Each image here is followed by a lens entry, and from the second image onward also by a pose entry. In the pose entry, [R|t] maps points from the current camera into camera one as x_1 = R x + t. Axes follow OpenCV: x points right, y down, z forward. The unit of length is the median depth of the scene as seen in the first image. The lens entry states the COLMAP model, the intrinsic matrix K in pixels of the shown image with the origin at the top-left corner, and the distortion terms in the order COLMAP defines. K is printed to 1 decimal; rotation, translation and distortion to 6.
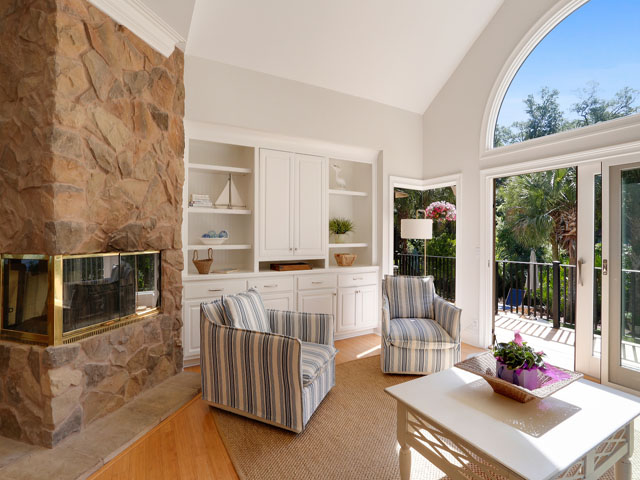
lens RADIAL K [[315.0, 0, 320.0], [0, 315.0, 240.0], [0, 0, 1]] dist [-0.002208, 0.000327]
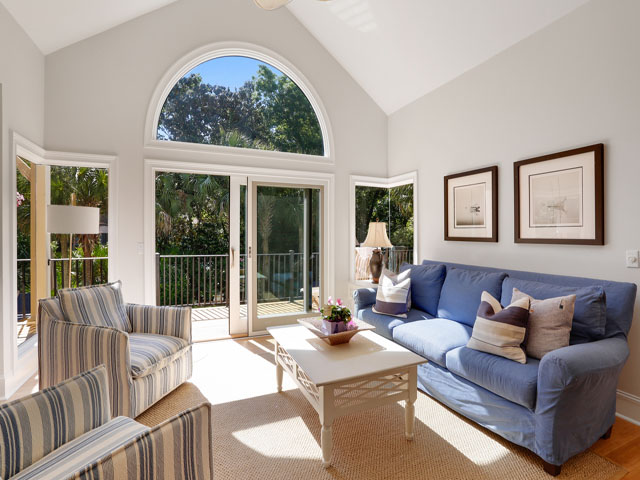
lens RADIAL K [[315.0, 0, 320.0], [0, 315.0, 240.0], [0, 0, 1]] dist [-0.002208, 0.000327]
pose [[0.146142, -0.030597, 0.988790, -0.988952], [0.015958, 0.999464, 0.028569, -0.009166], [-0.989135, 0.011604, 0.146552, 1.086807]]
